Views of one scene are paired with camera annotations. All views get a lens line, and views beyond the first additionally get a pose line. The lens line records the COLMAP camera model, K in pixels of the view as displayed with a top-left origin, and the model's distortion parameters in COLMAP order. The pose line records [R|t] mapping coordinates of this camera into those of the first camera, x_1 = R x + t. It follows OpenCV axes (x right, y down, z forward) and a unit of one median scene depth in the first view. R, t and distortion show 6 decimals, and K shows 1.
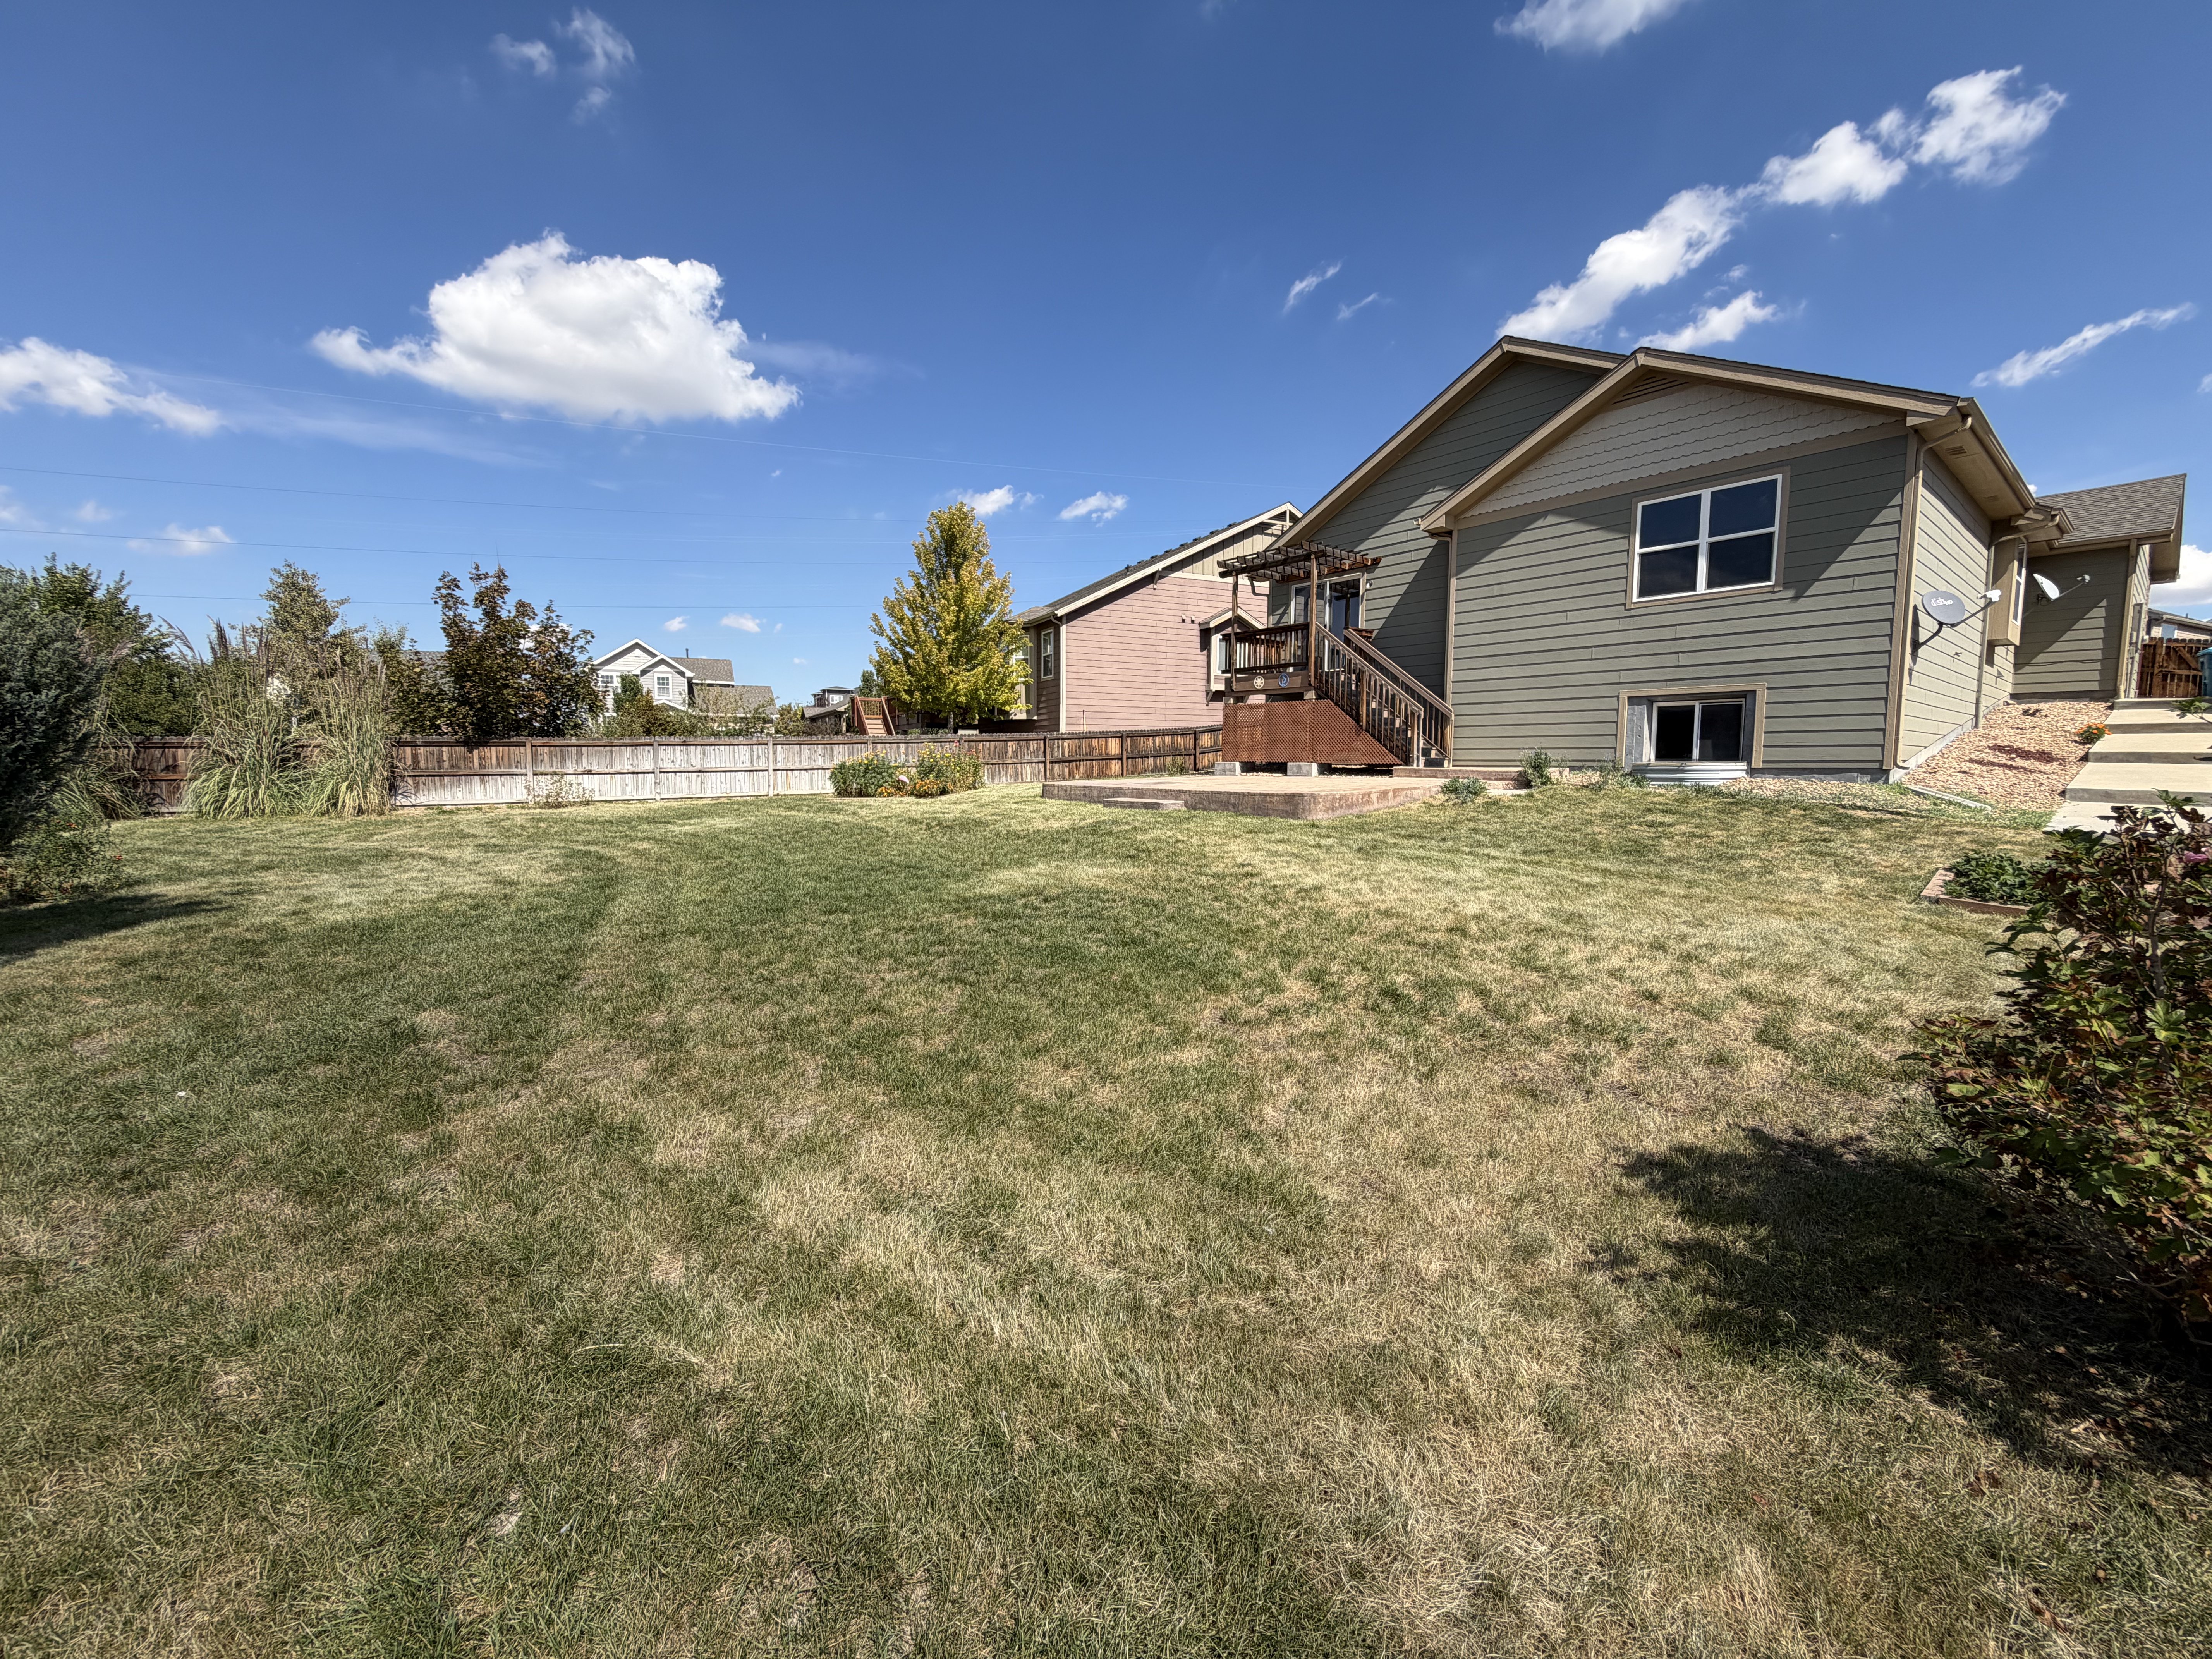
lens RADIAL K [[879.5, 0, 1097.4], [0, 879.5, 826.0], [0, 0, 1]] dist [0.008883, -0.000050]
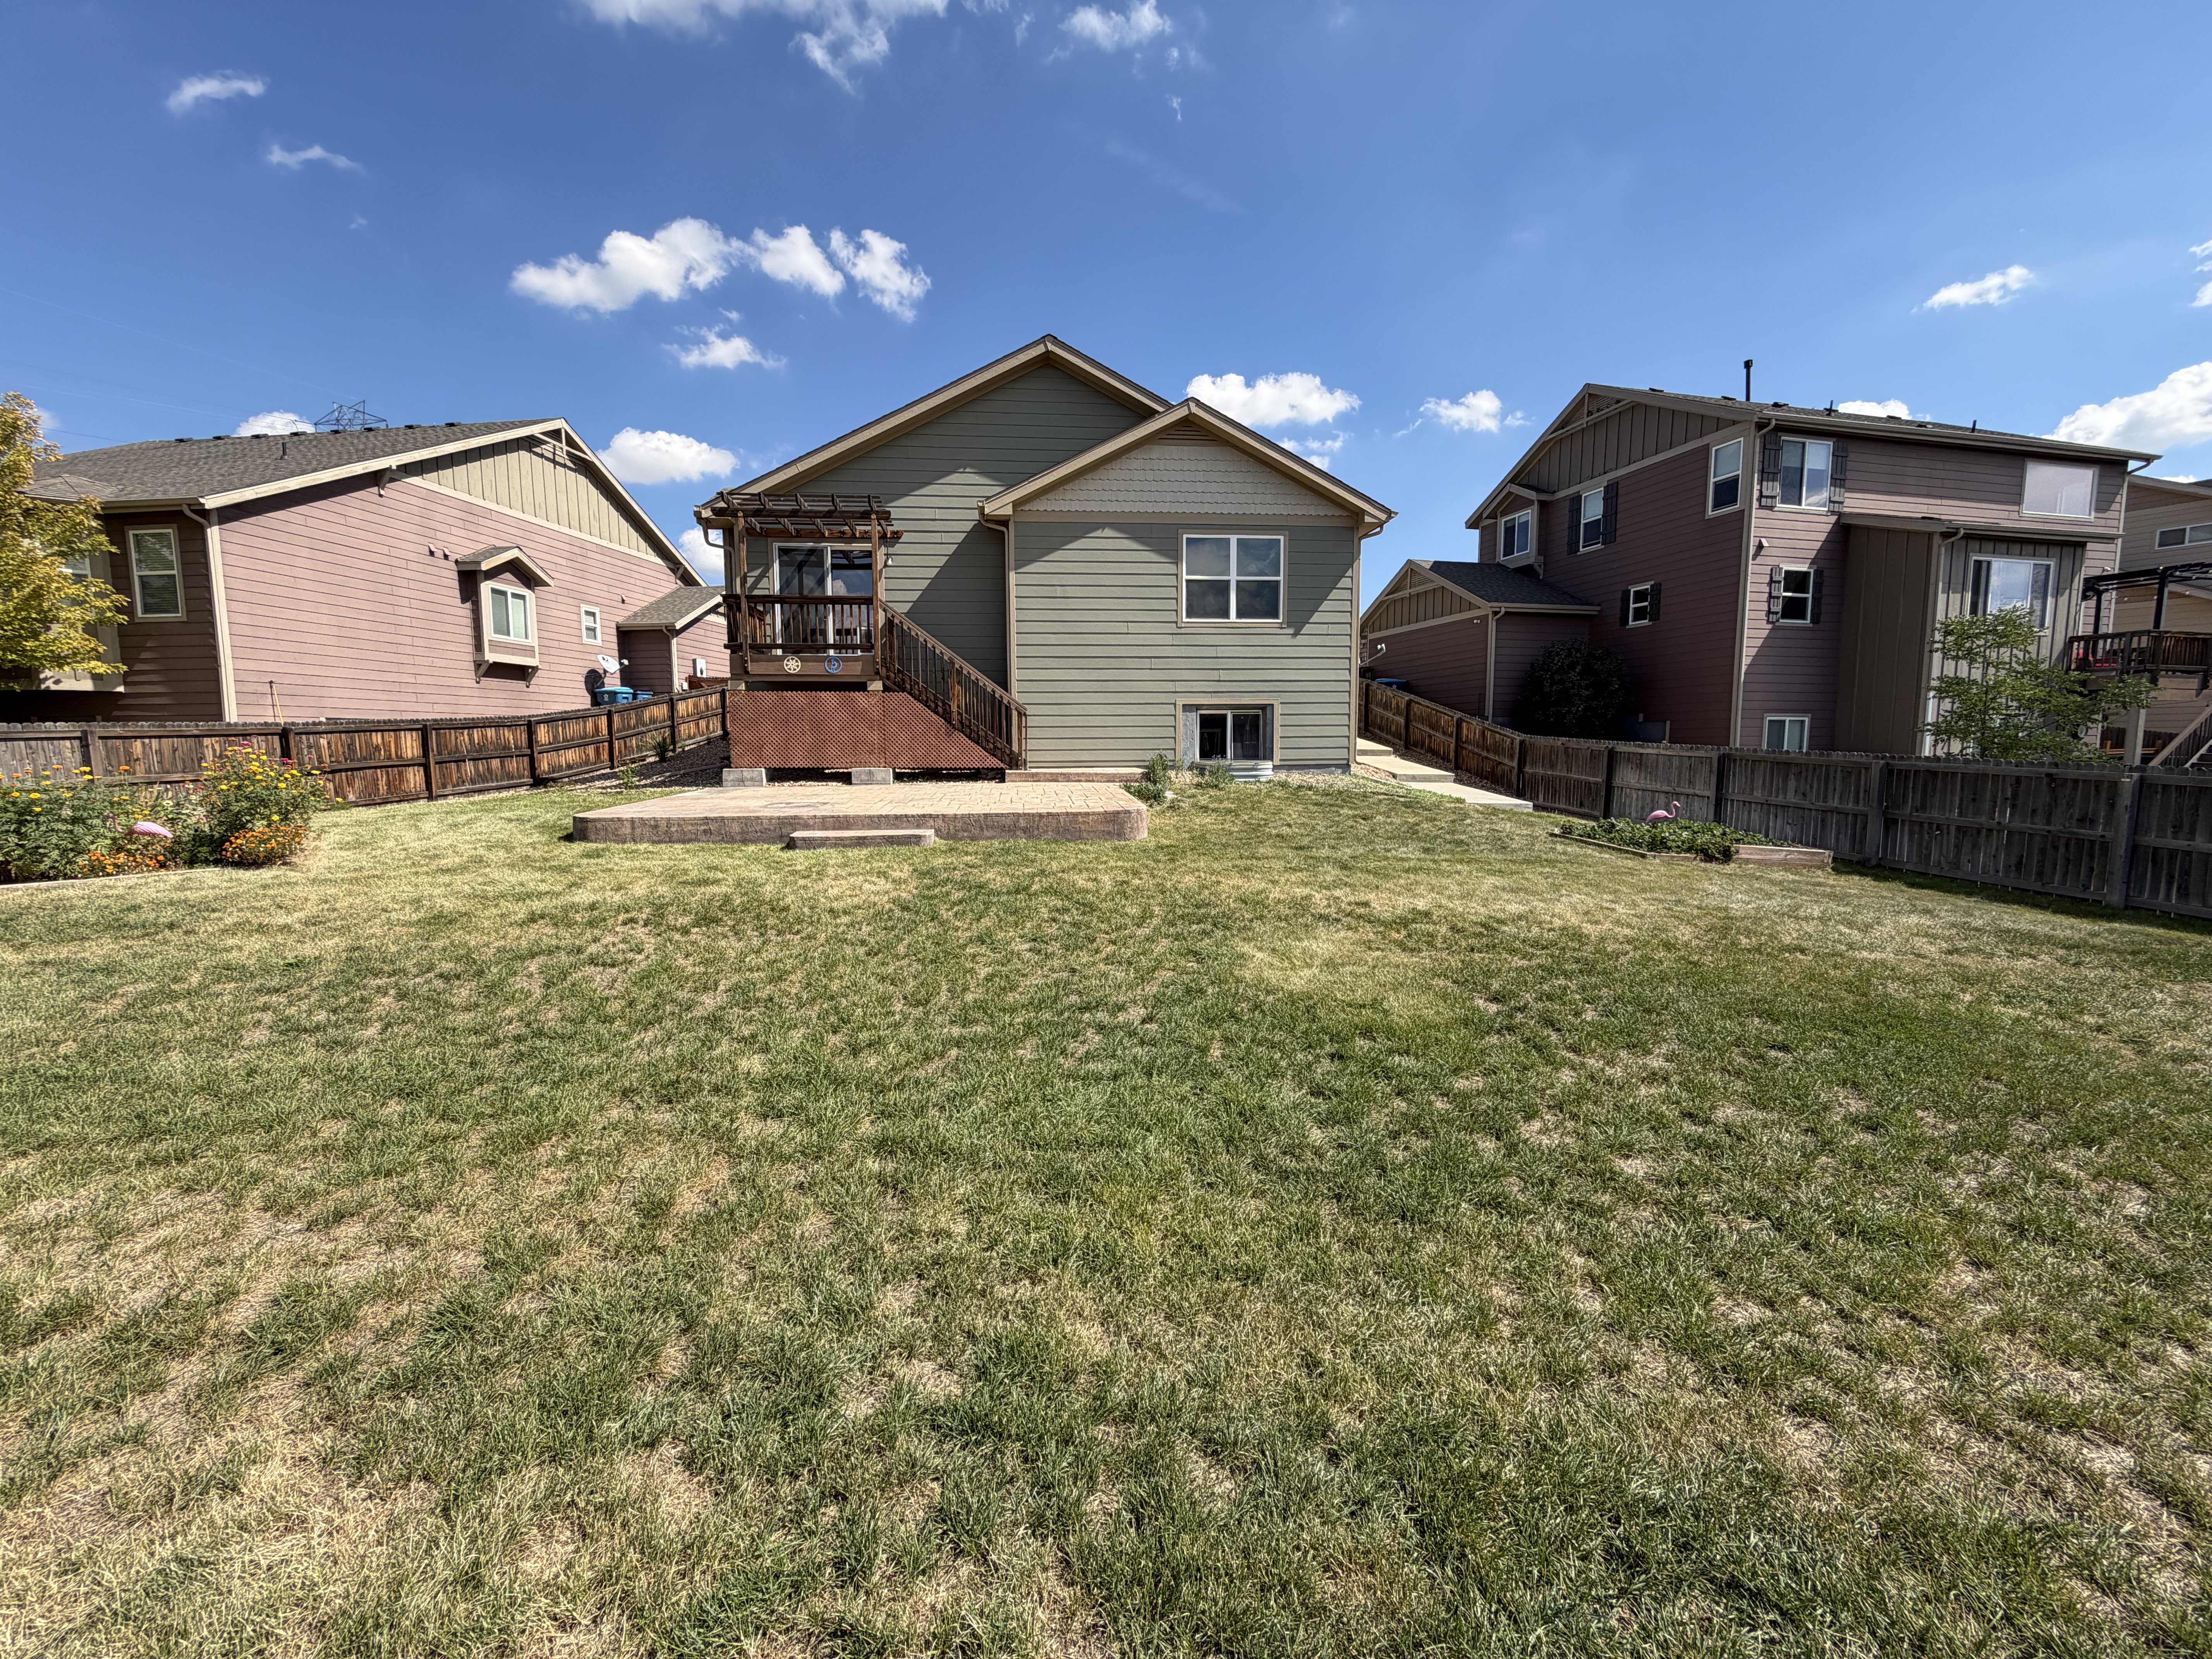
lens RADIAL K [[879.5, 0, 1104.7], [0, 879.5, 828.1], [0, 0, 1]] dist [0.008883, -0.000050]
pose [[0.558236, -0.085122, 0.825304, -0.352877], [0.071427, 0.995961, 0.054410, -0.048566], [-0.826602, 0.028575, 0.562061, 0.387695]]
